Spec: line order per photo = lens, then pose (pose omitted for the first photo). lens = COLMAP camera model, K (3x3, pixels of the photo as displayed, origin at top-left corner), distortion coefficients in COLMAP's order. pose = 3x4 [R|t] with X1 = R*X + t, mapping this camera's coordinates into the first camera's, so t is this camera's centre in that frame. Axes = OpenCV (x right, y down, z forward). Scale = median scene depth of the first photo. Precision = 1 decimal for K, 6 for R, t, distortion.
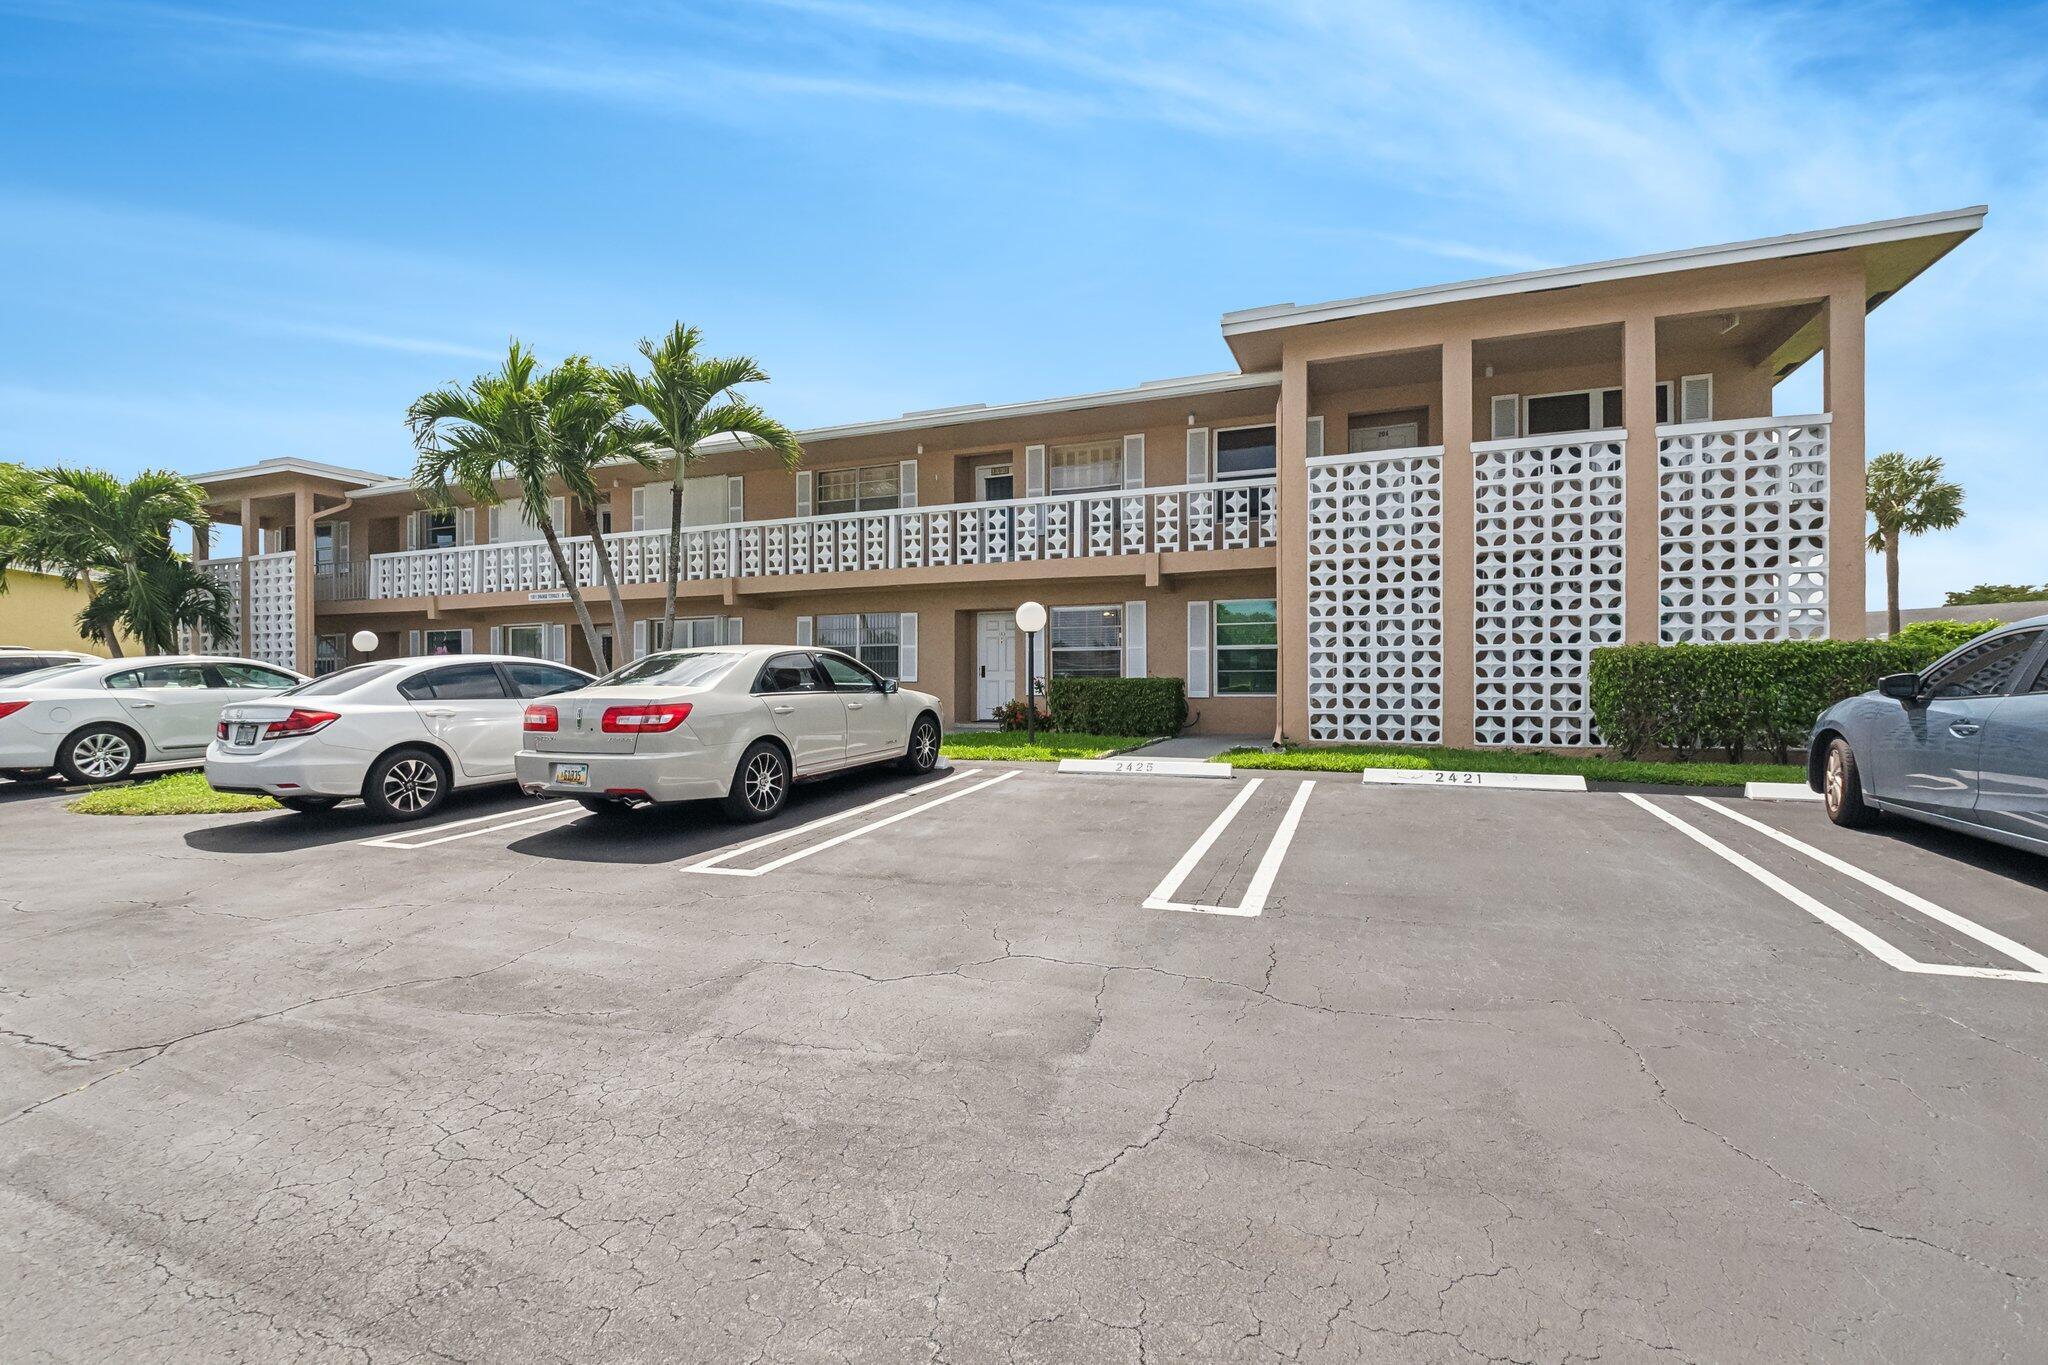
lens RADIAL K [[919.7, 0, 1019.0], [0, 919.7, 687.5], [0, 0, 1]] dist [-0.004837, 0.001330]
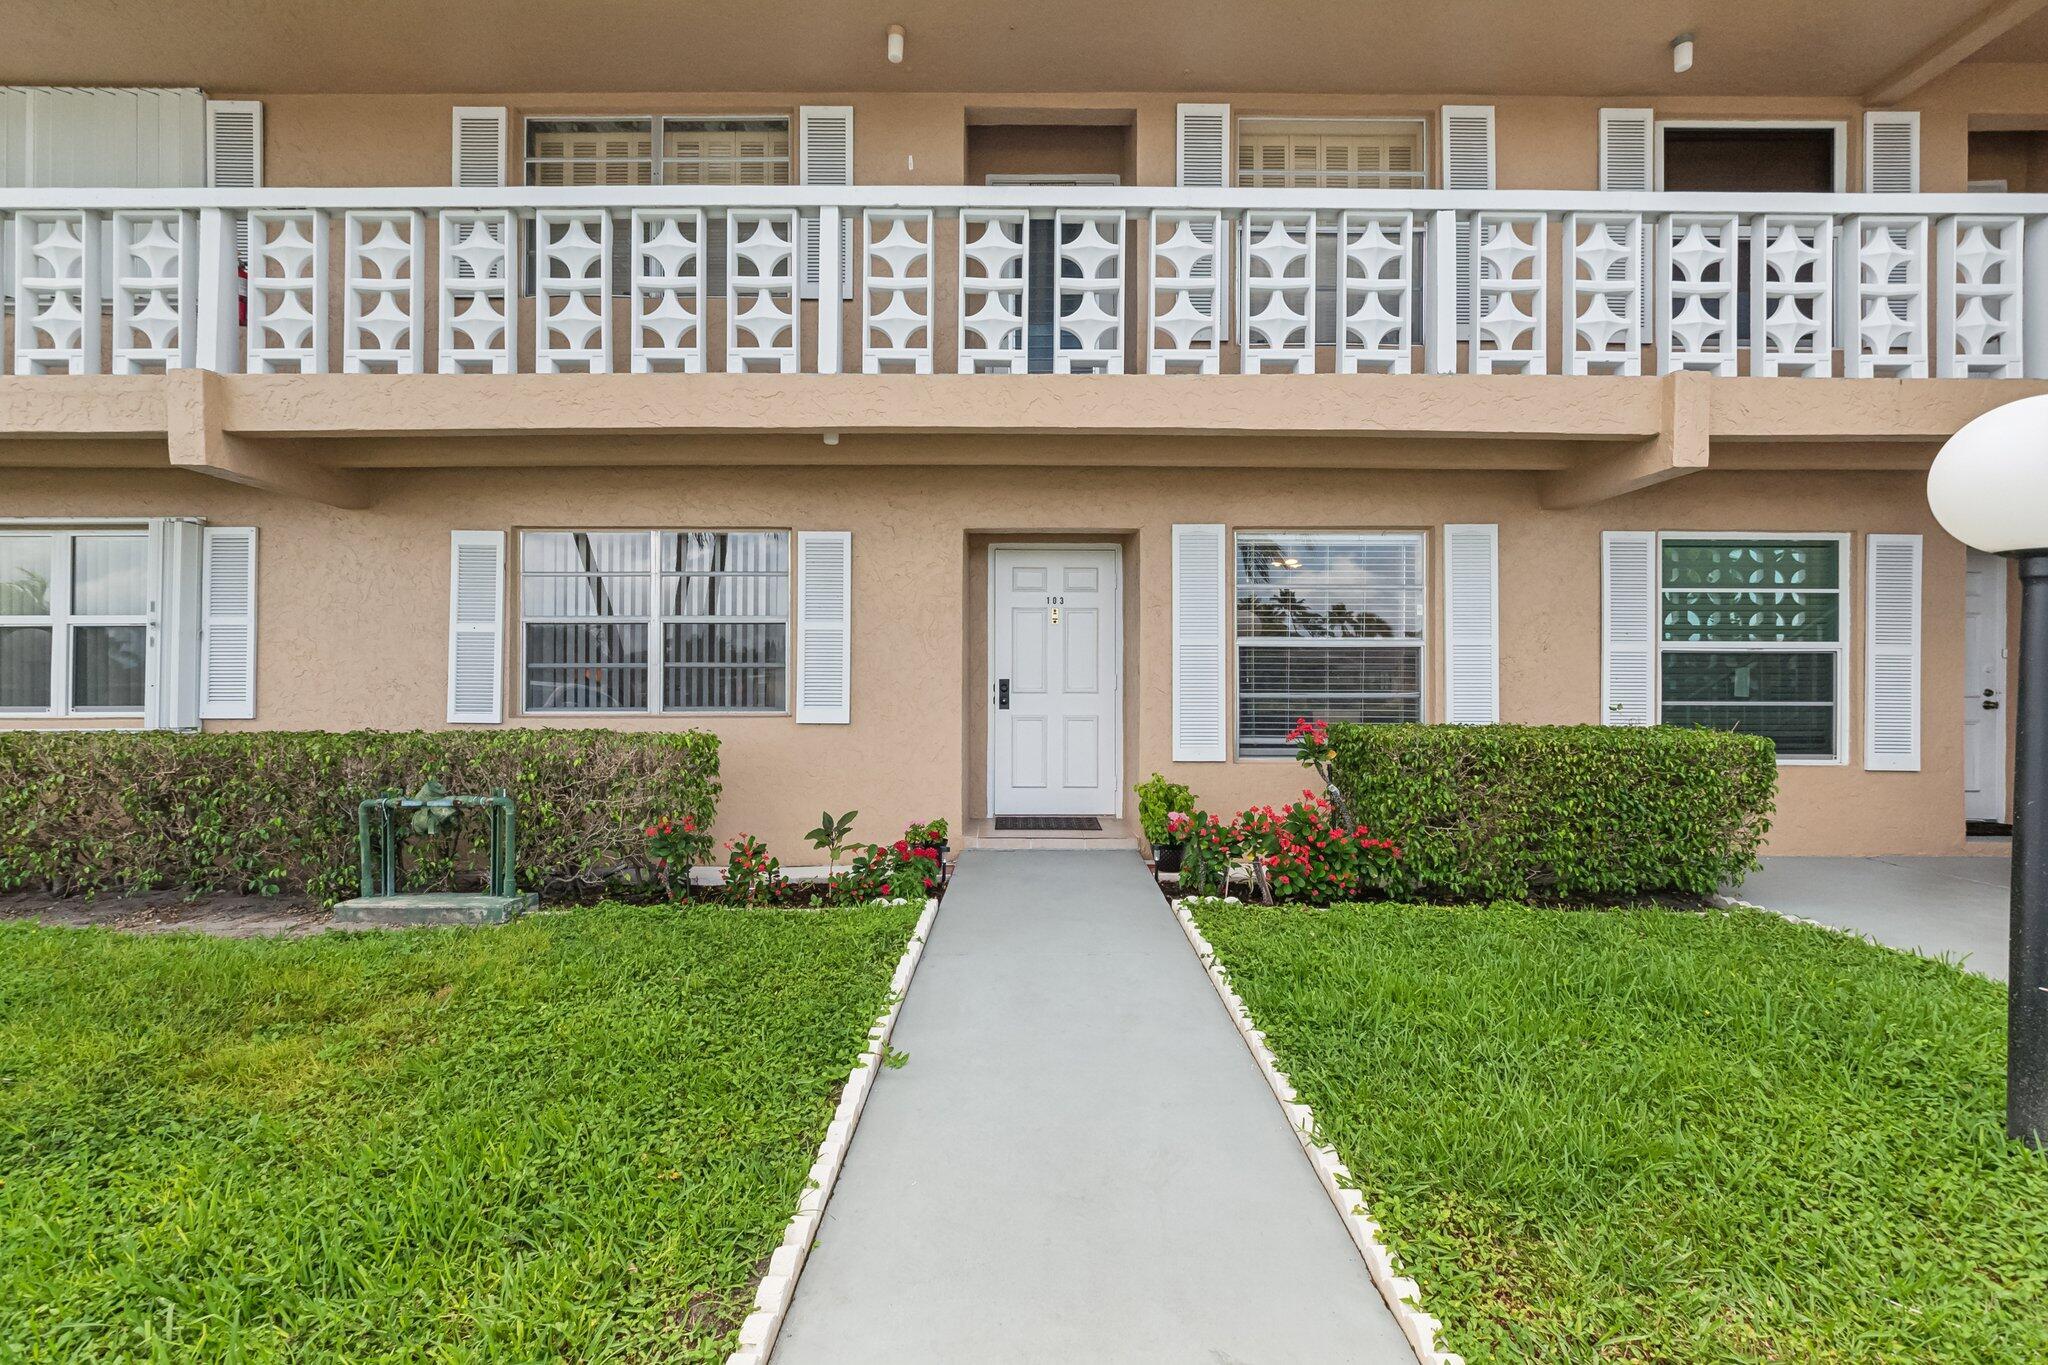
lens RADIAL K [[919.7, 0, 1033.9], [0, 919.7, 669.2], [0, 0, 1]] dist [-0.004837, 0.001330]
pose [[0.932517, 0.011853, 0.360932, -0.170306], [-0.009007, 0.999914, -0.009565, -0.024571], [-0.361014, 0.005669, 0.932543, 0.633018]]
